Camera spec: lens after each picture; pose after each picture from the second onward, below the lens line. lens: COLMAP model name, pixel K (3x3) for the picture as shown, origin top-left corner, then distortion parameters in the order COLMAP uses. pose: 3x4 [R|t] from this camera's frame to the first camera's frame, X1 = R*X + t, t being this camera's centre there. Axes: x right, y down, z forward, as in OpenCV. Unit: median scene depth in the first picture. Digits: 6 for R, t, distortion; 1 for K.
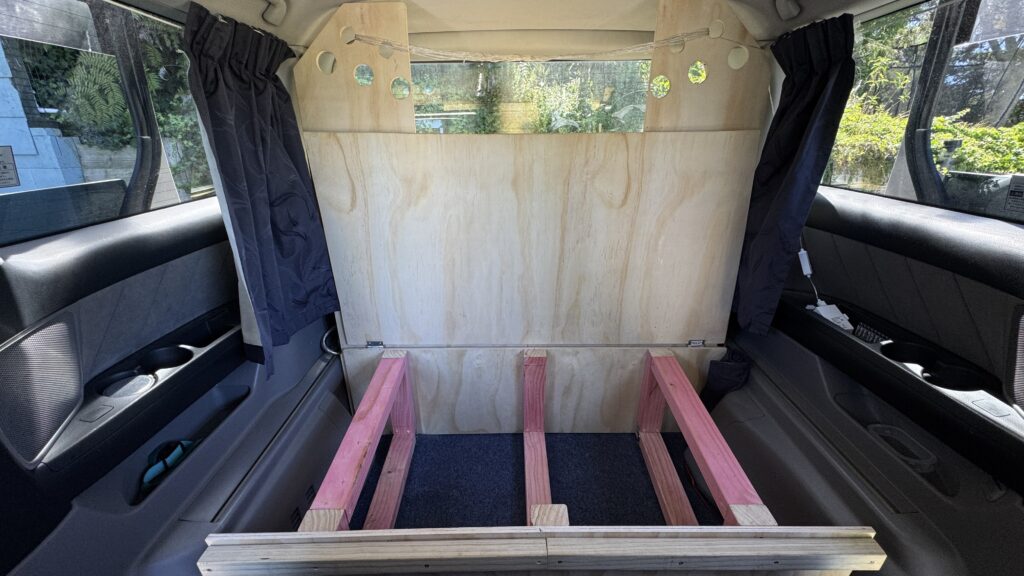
lens RADIAL K [[411.7, 0, 510.1], [0, 411.7, 292.7], [0, 0, 1]] dist [-0.008977, 0.002393]
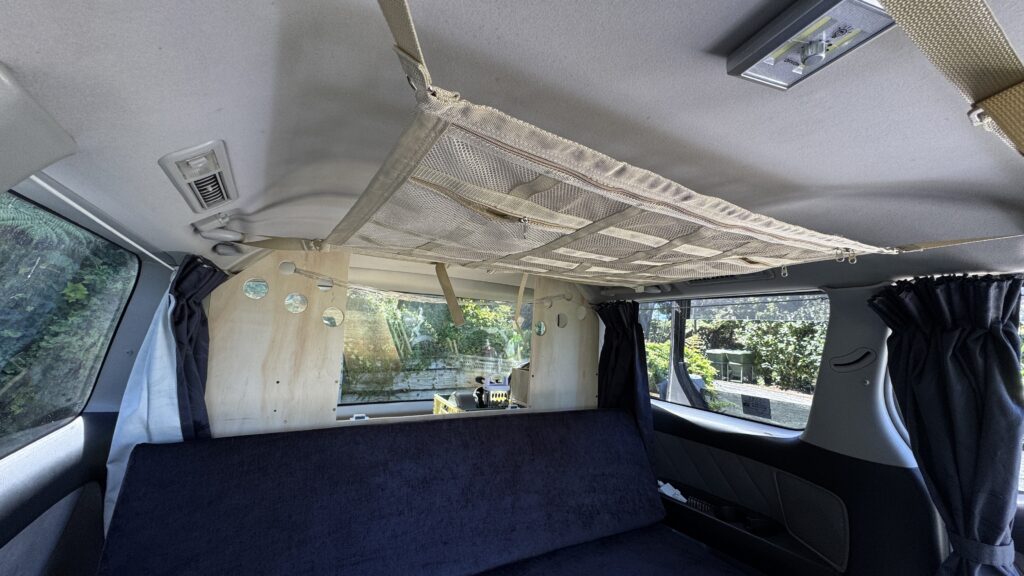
lens RADIAL K [[411.7, 0, 511.0], [0, 411.7, 294.3], [0, 0, 1]] dist [-0.008977, 0.002393]
pose [[0.855571, 0.090663, 0.509684, -0.454562], [0.140026, 0.907316, -0.396446, -0.080373], [-0.498388, 0.410557, 0.763579, -0.049495]]
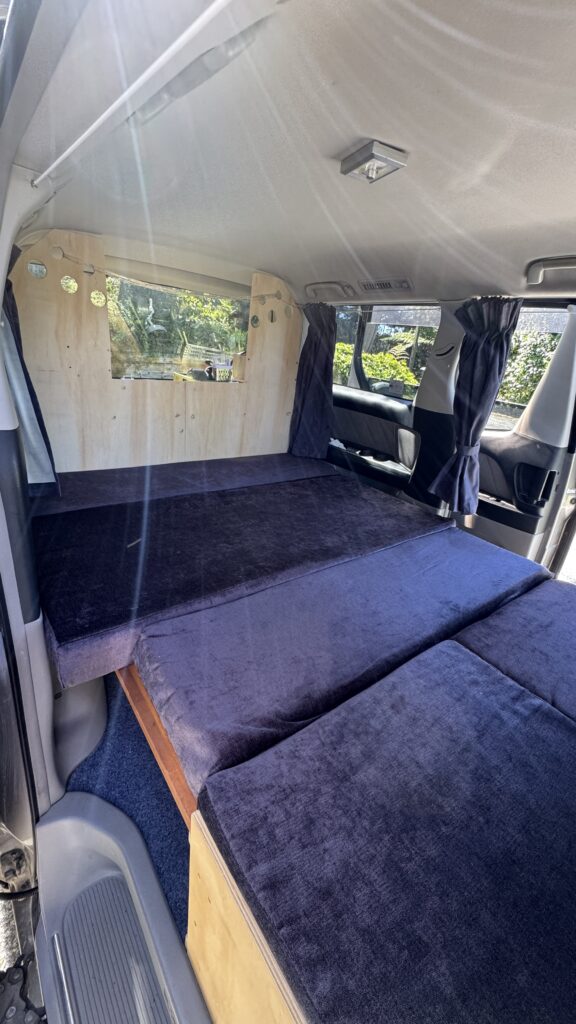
lens RADIAL K [[411.7, 0, 285.1], [0, 411.7, 512.0], [0, 0, 1]] dist [-0.008977, 0.002393]
pose [[0.786865, -0.149586, 0.598722, -0.771746], [0.120025, 0.988747, 0.089290, 0.181856], [-0.605341, 0.001602, 0.795965, -0.527819]]
